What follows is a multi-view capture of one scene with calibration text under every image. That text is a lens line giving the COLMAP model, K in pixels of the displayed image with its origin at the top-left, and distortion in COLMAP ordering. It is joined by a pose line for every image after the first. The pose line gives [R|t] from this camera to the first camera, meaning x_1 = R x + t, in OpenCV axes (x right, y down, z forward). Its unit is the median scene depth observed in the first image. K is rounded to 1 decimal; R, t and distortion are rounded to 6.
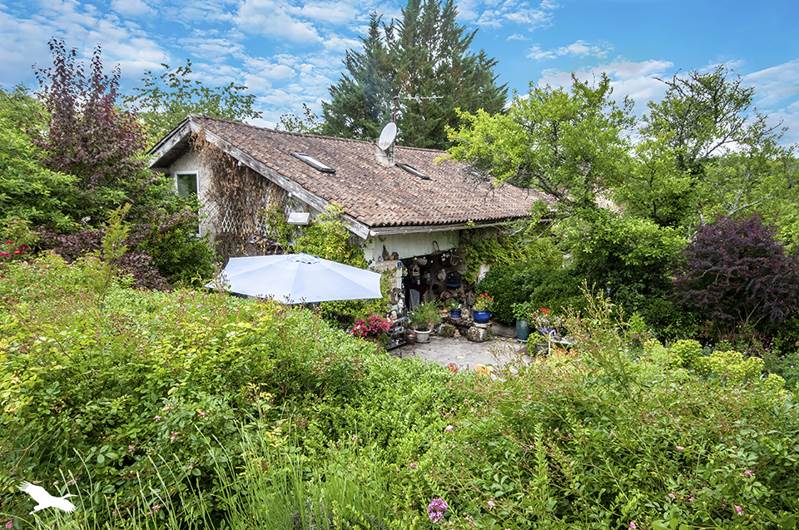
lens RADIAL K [[507.3, 0, 398.9], [0, 507.3, 266.6], [0, 0, 1]] dist [-0.001876, 0.000080]
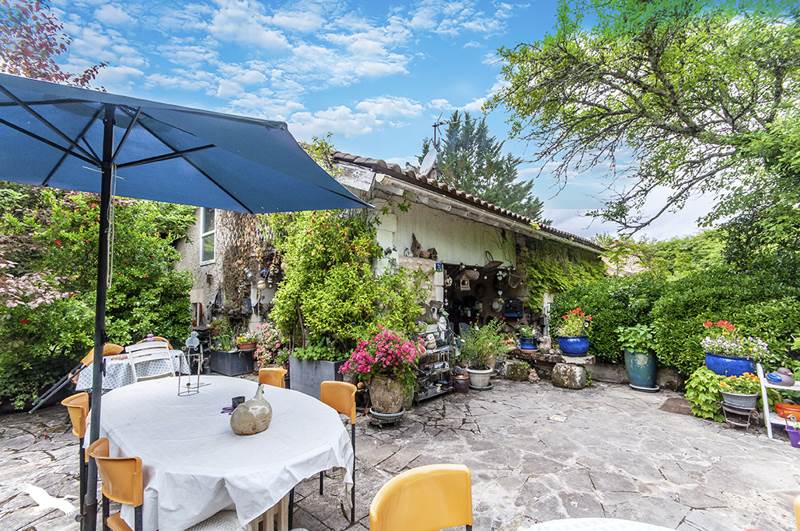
lens RADIAL K [[350.4, 0, 402.2], [0, 350.4, 264.2], [0, 0, 1]] dist [-0.002600, -0.000076]
pose [[0.989710, -0.040530, -0.137226, 0.016478], [0.012279, 0.979564, -0.200759, 0.083702], [0.142558, 0.197008, 0.969982, 0.531797]]
